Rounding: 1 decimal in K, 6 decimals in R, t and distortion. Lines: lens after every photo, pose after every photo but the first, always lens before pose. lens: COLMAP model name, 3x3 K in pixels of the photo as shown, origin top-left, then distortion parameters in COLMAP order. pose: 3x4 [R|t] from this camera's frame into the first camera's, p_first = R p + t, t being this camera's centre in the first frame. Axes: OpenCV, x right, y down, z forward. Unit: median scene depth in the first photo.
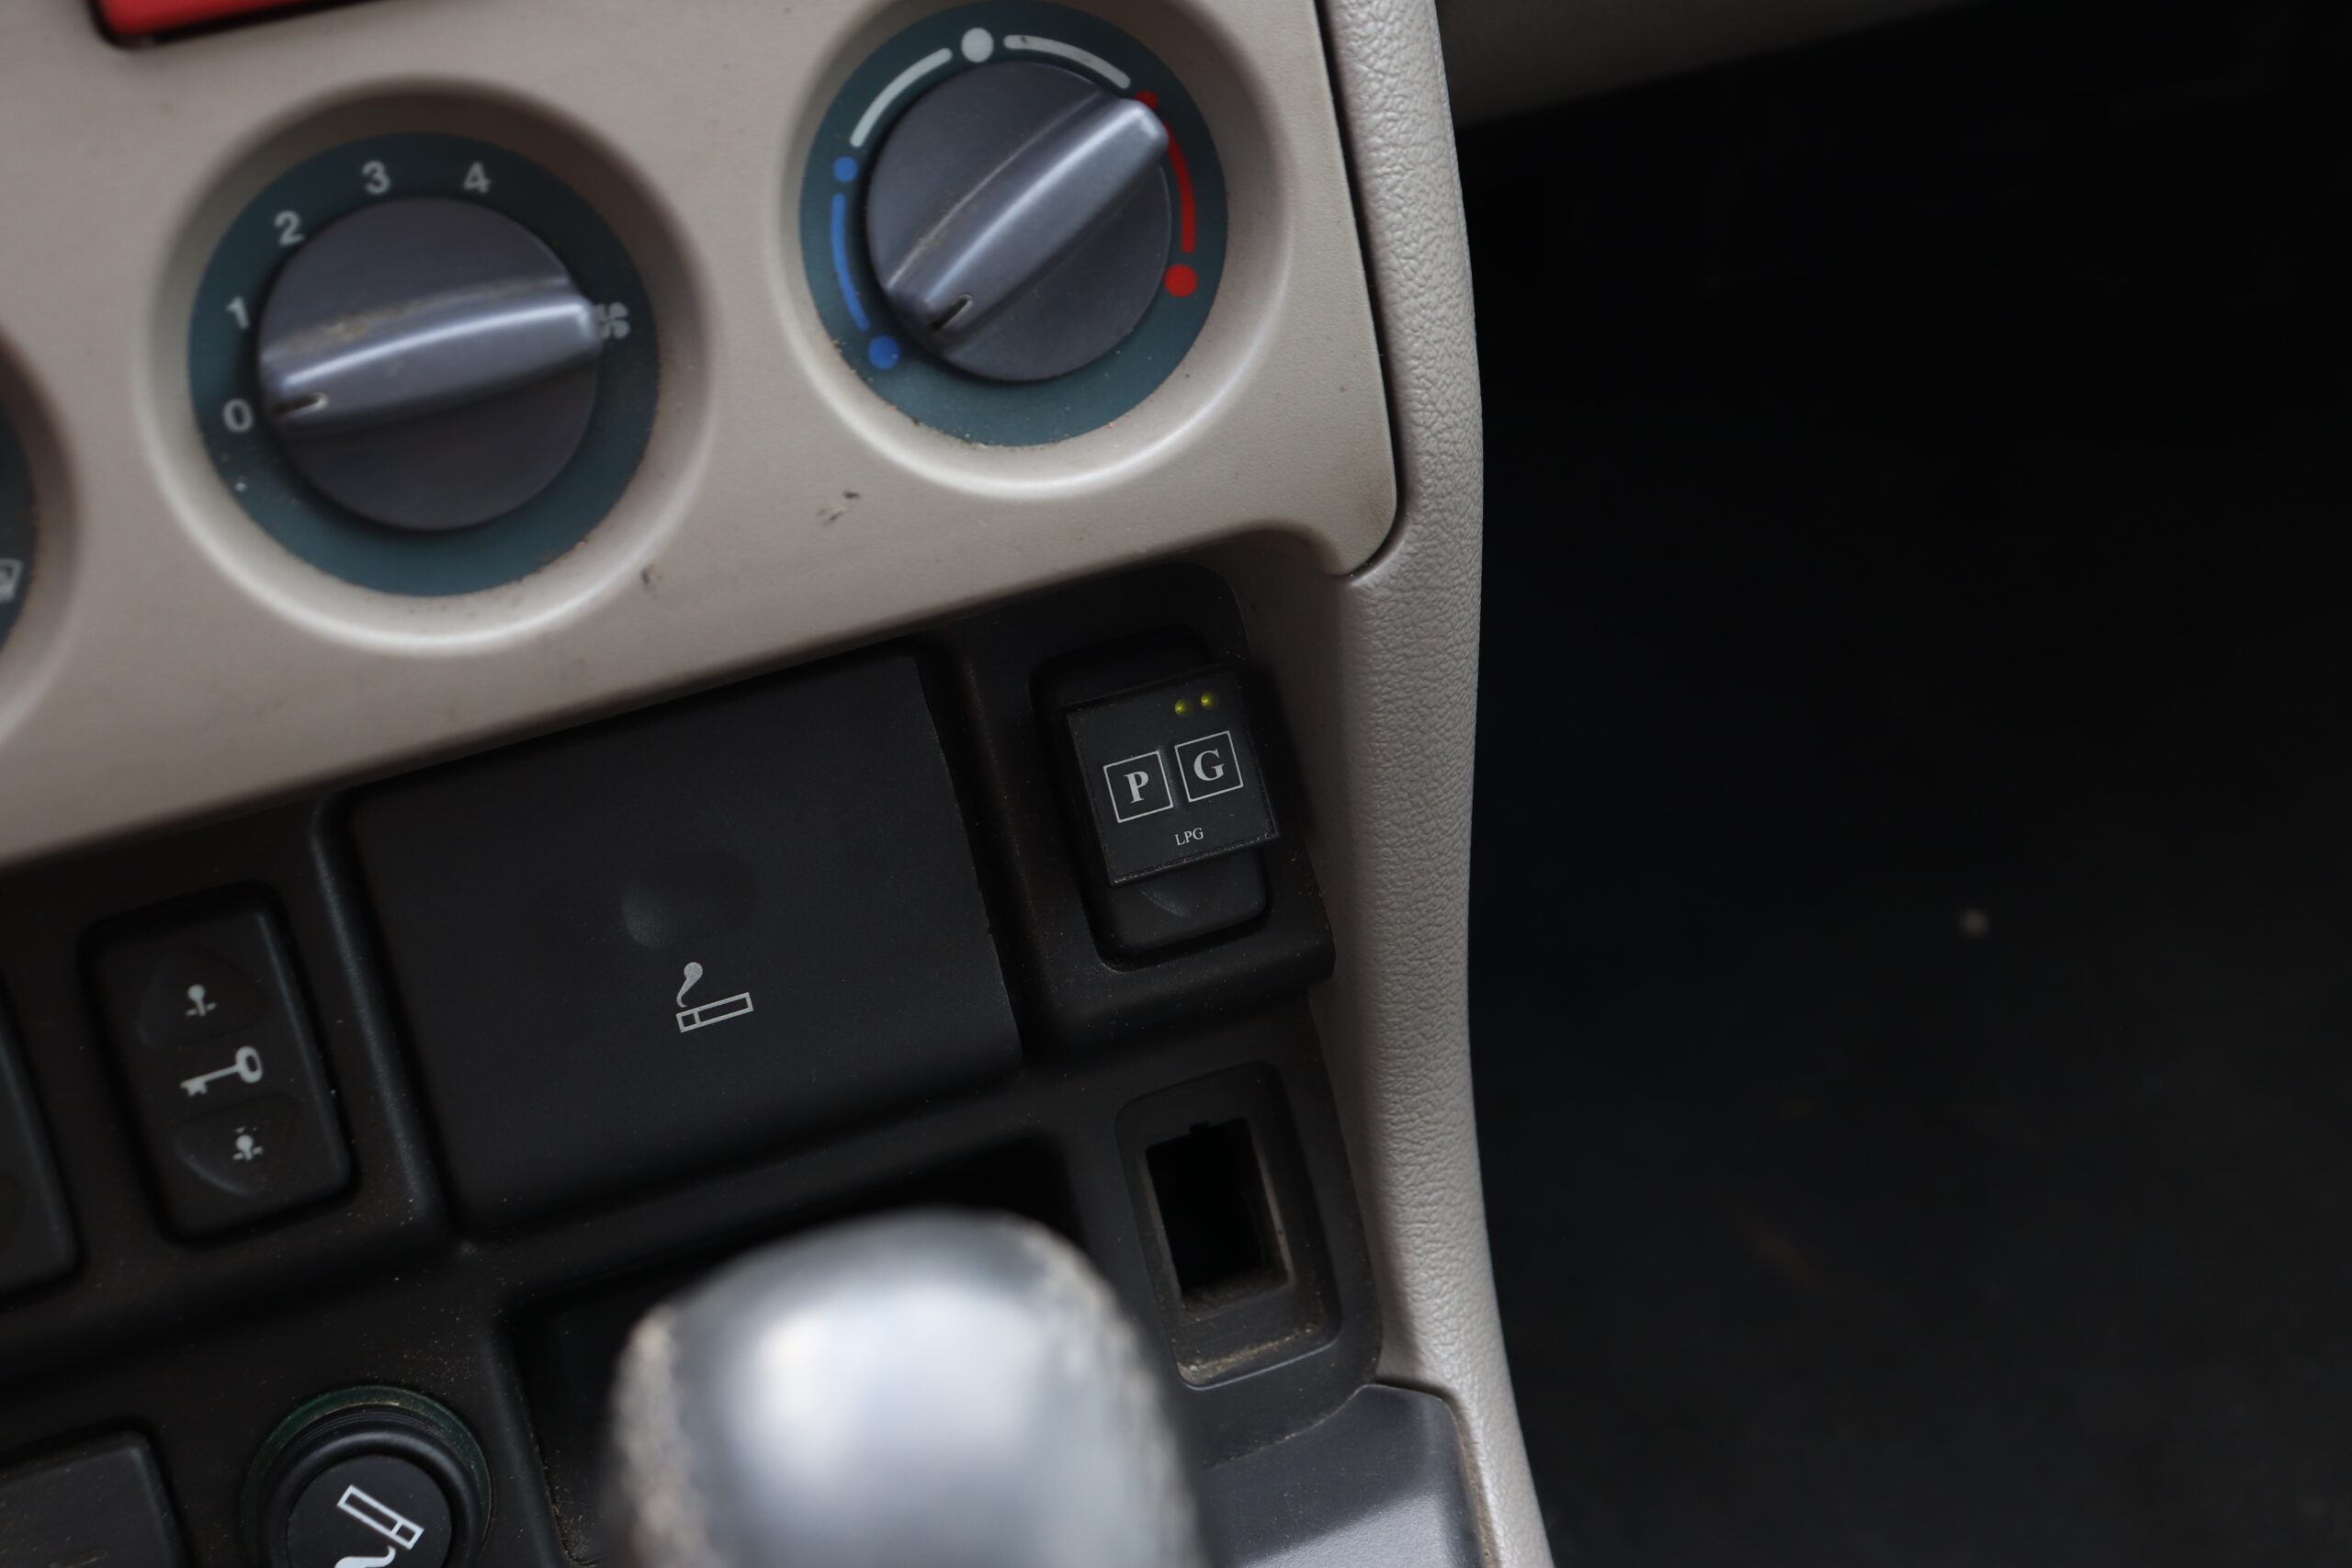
lens RADIAL K [[3163.3, 0, 1176.0], [0, 3163.3, 784.0], [0, 0, 1]] dist [0.013928, 0.032419]
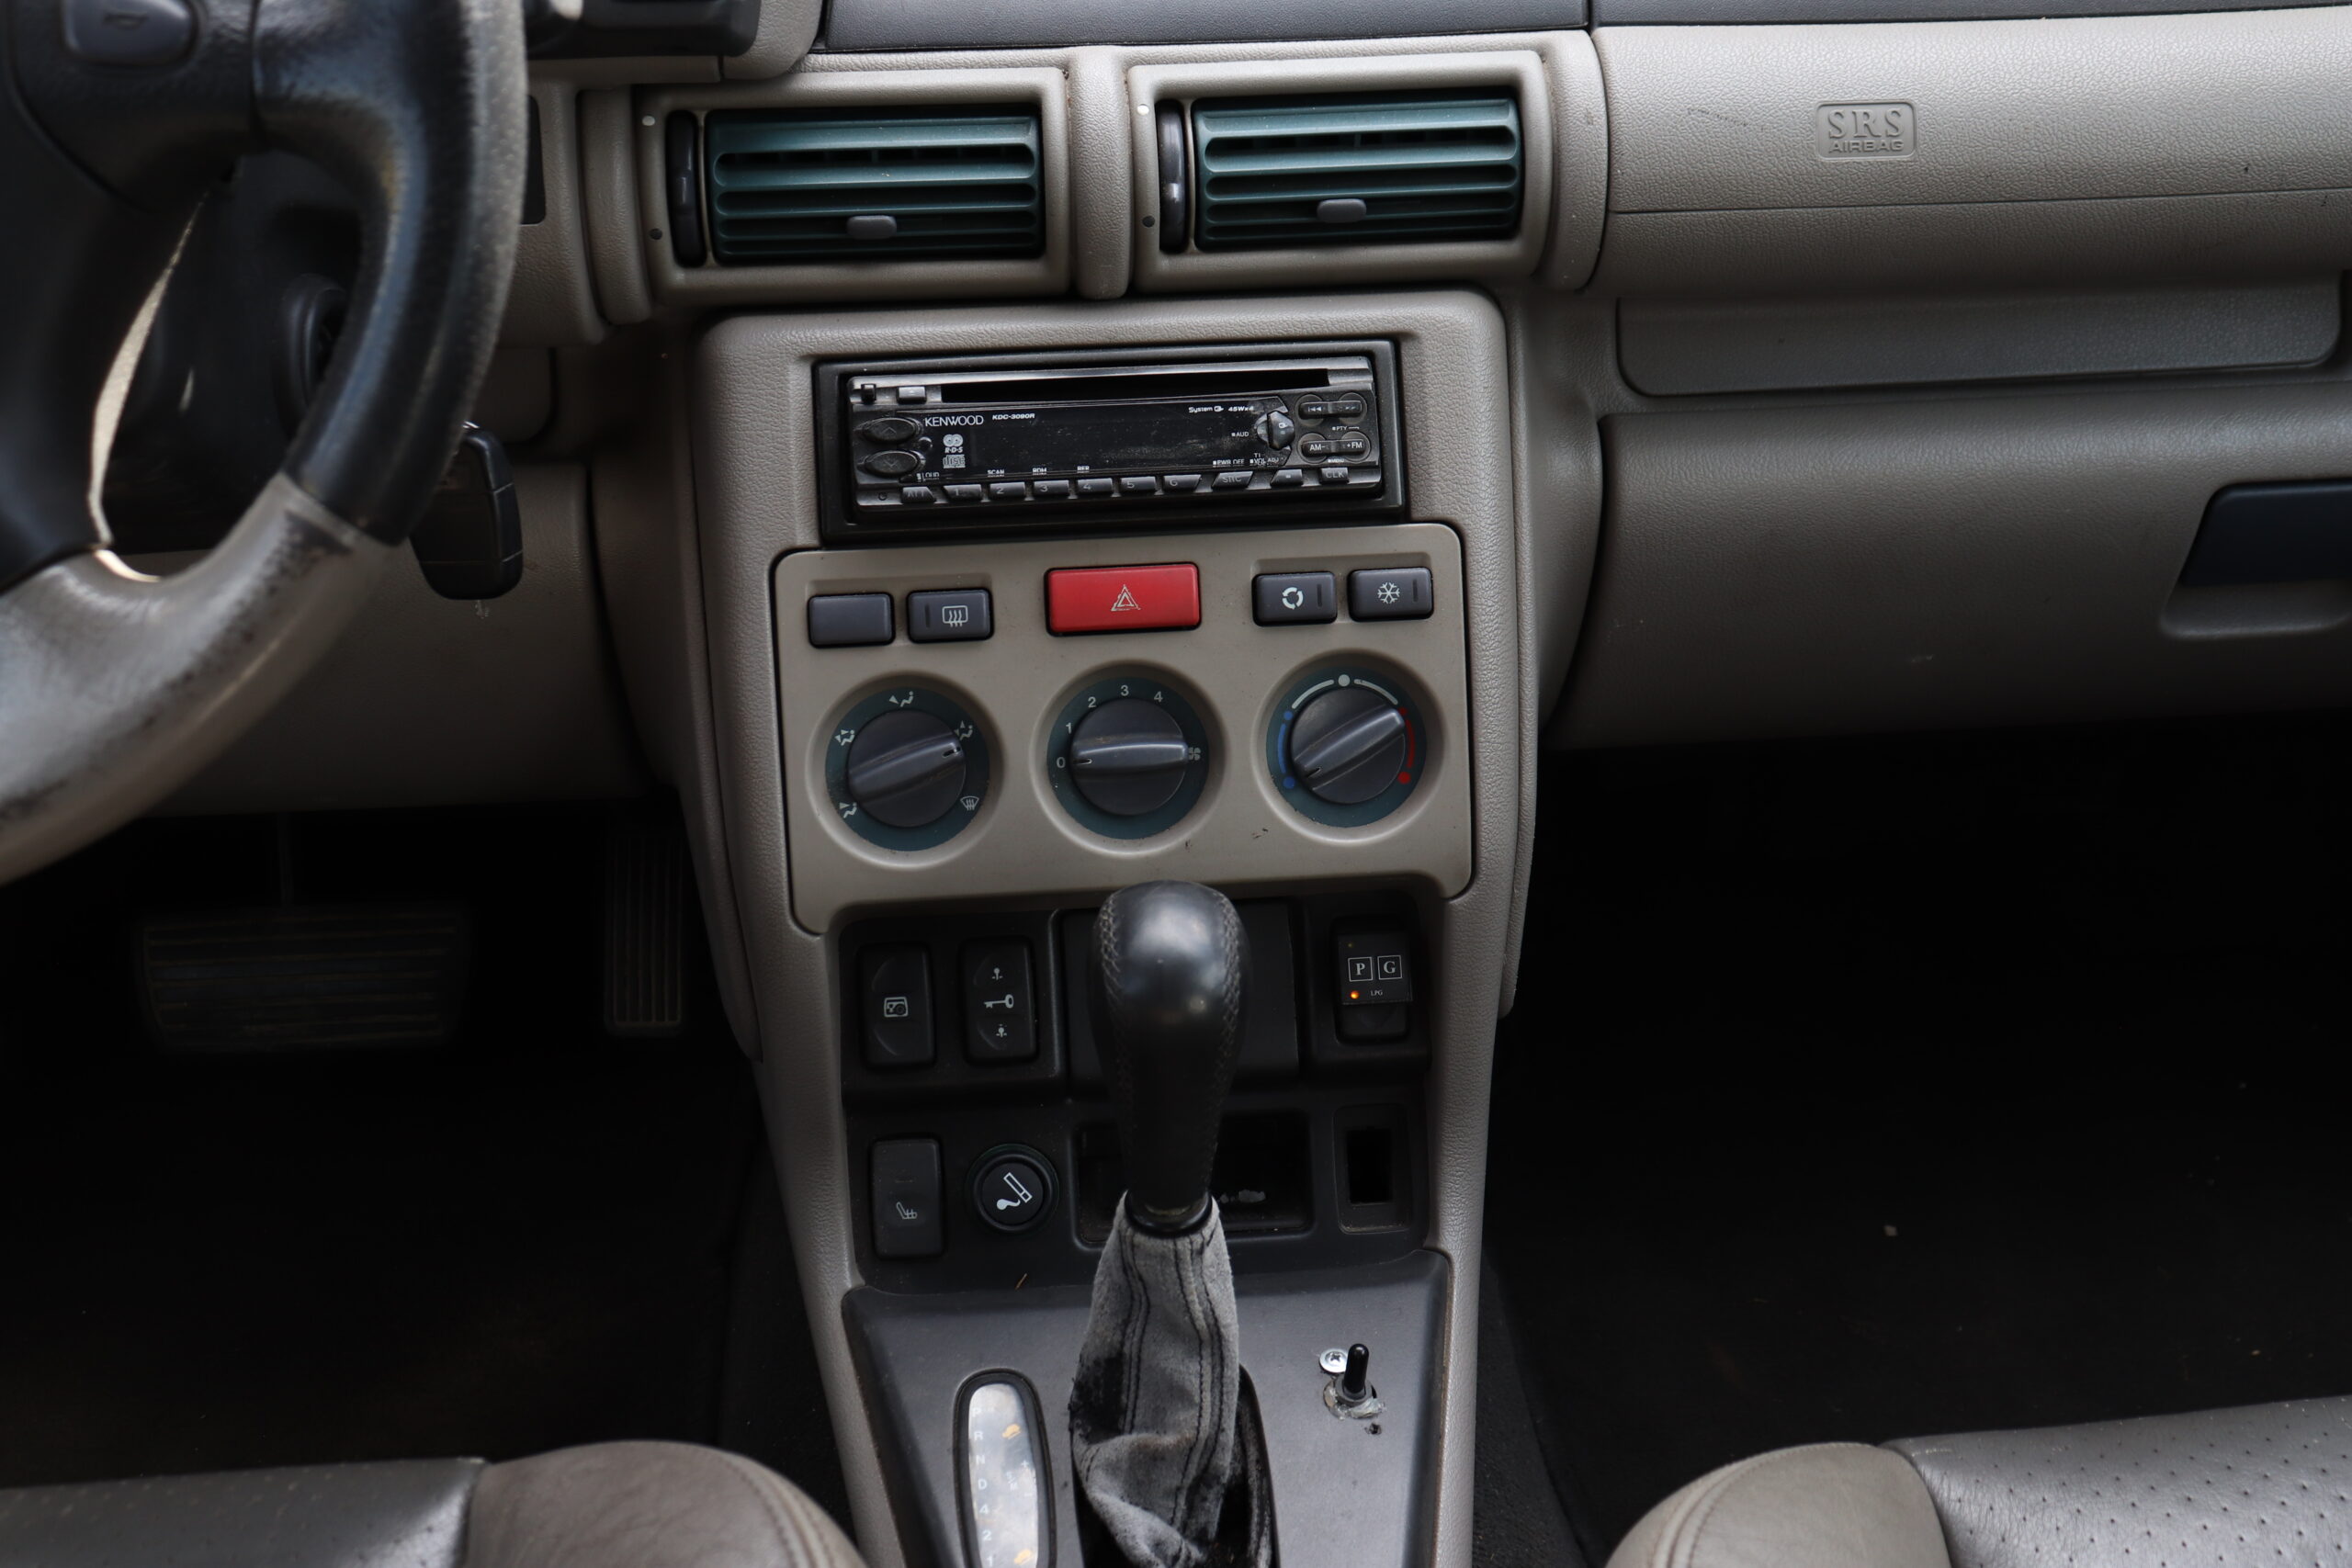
lens RADIAL K [[2705.6, 0, 1176.0], [0, 2705.6, 784.0], [0, 0, 1]] dist [-0.011935, 0.061398]
pose [[0.958800, 0.175440, -0.223437, 0.320945], [-0.210860, 0.966568, -0.145894, 0.215601], [0.190371, 0.186997, 0.963738, -1.210811]]
